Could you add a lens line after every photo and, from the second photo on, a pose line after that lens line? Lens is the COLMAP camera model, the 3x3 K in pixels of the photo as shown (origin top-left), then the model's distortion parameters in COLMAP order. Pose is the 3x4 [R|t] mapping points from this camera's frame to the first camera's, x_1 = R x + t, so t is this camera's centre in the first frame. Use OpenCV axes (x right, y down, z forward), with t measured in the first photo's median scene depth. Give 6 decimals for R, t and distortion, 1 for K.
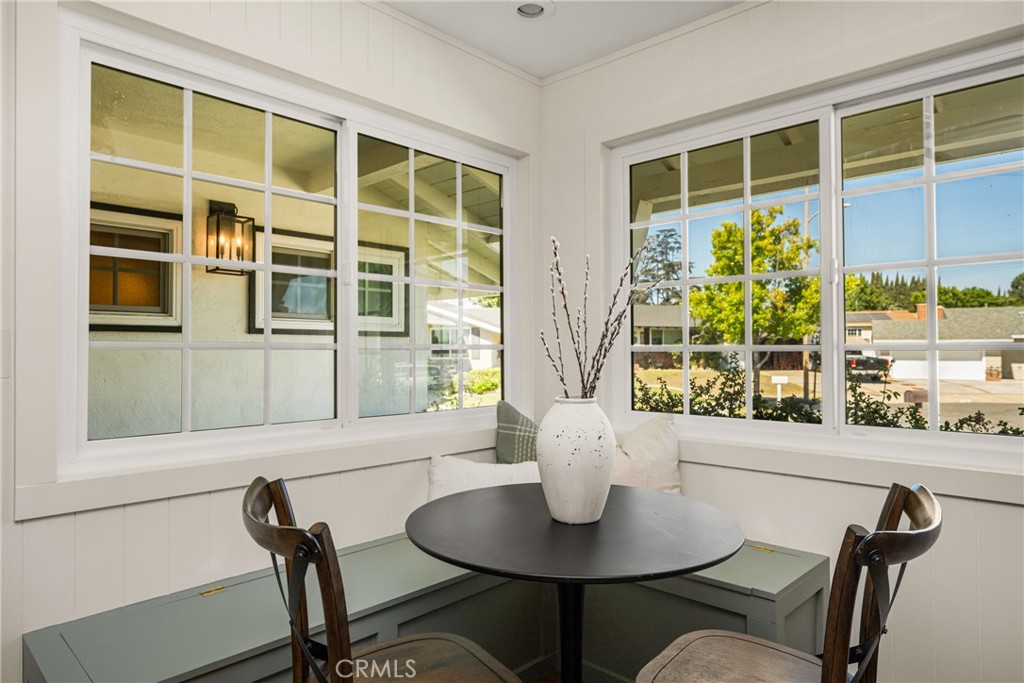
lens RADIAL K [[602.1, 0, 512.0], [0, 602.1, 341.5], [0, 0, 1]] dist [-0.000481, -0.000147]
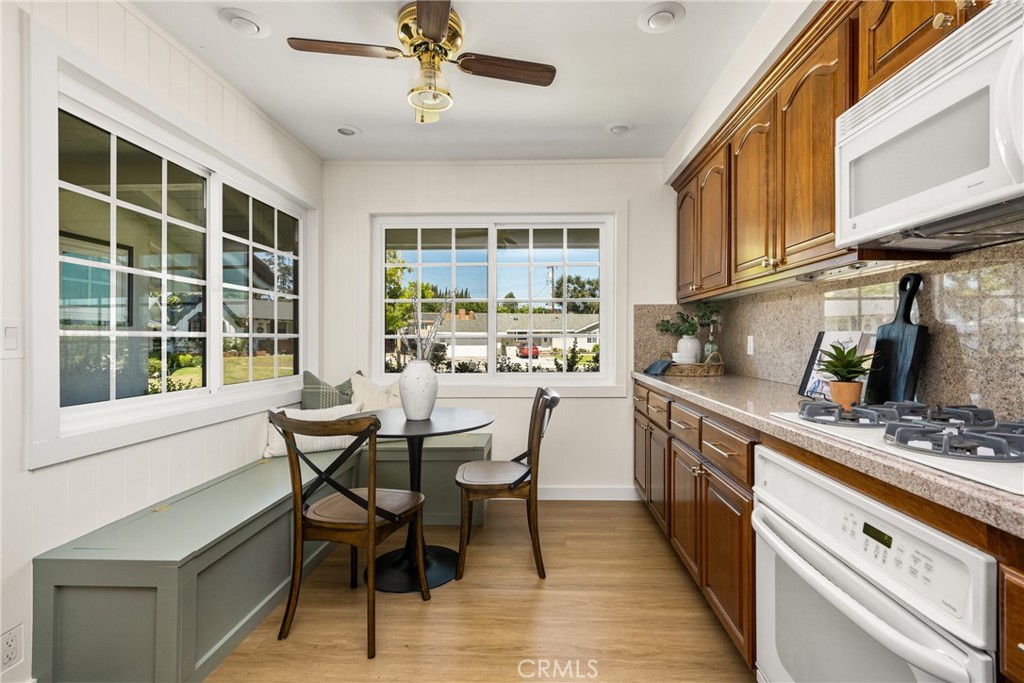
lens RADIAL K [[467.5, 0, 512.0], [0, 467.5, 341.5], [0, 0, 1]] dist [0.010274, 0.000072]
pose [[0.756269, -0.005003, 0.654241, -0.464421], [-0.008141, 0.999821, 0.017056, -0.000285], [-0.654210, -0.018225, 0.756093, -0.281325]]
